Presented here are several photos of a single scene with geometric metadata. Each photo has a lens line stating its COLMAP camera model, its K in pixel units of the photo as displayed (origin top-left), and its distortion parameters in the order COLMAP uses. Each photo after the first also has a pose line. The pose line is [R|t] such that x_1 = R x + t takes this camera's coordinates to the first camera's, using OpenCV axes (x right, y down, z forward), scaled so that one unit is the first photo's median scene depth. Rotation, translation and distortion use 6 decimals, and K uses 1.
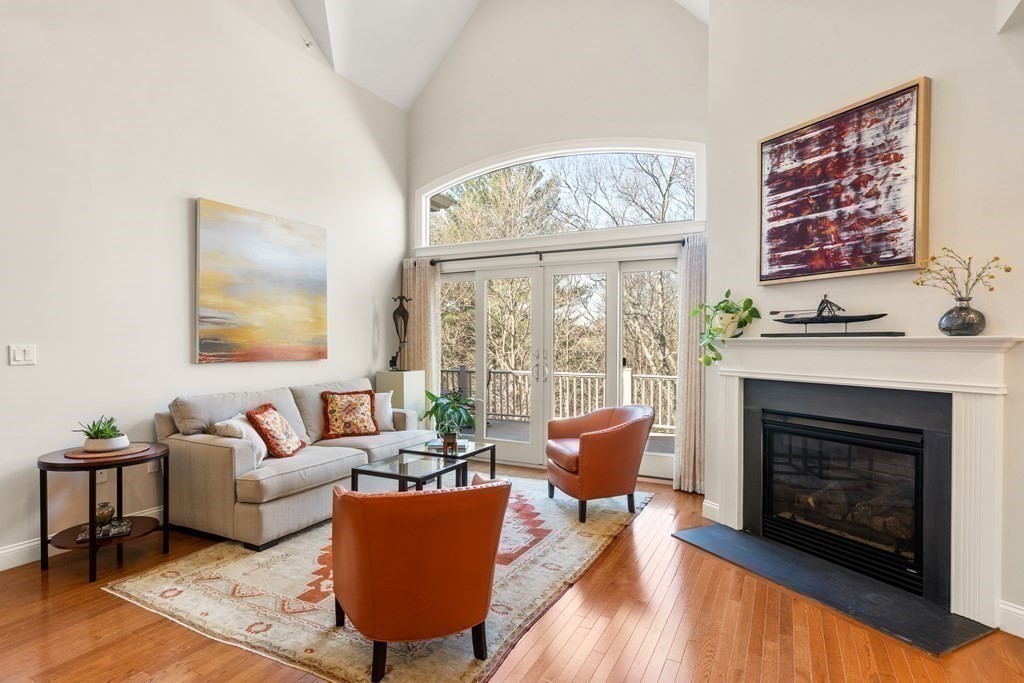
lens RADIAL K [[524.8, 0, 511.2], [0, 524.8, 344.8], [0, 0, 1]] dist [-0.002777, -0.000083]
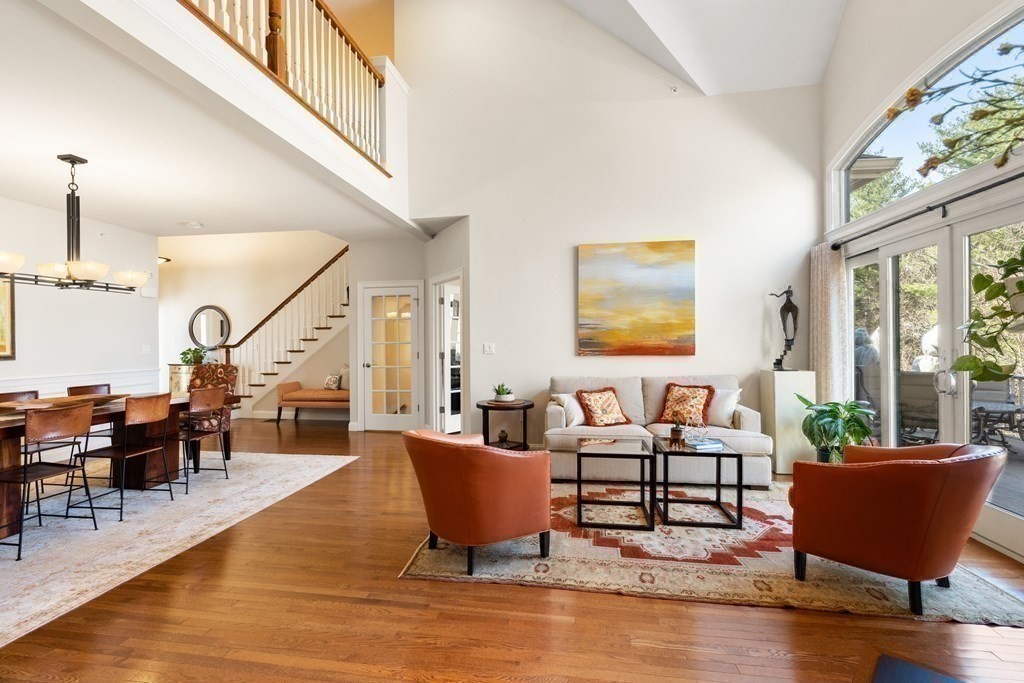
lens RADIAL K [[470.4, 0, 509.0], [0, 470.4, 343.1], [0, 0, 1]] dist [-0.001018, 0.002101]
pose [[0.333354, -0.003854, -0.942794, 0.534425], [0.001400, 0.999993, -0.003592, 0.003753], [0.942801, -0.000123, 0.333356, 0.329269]]
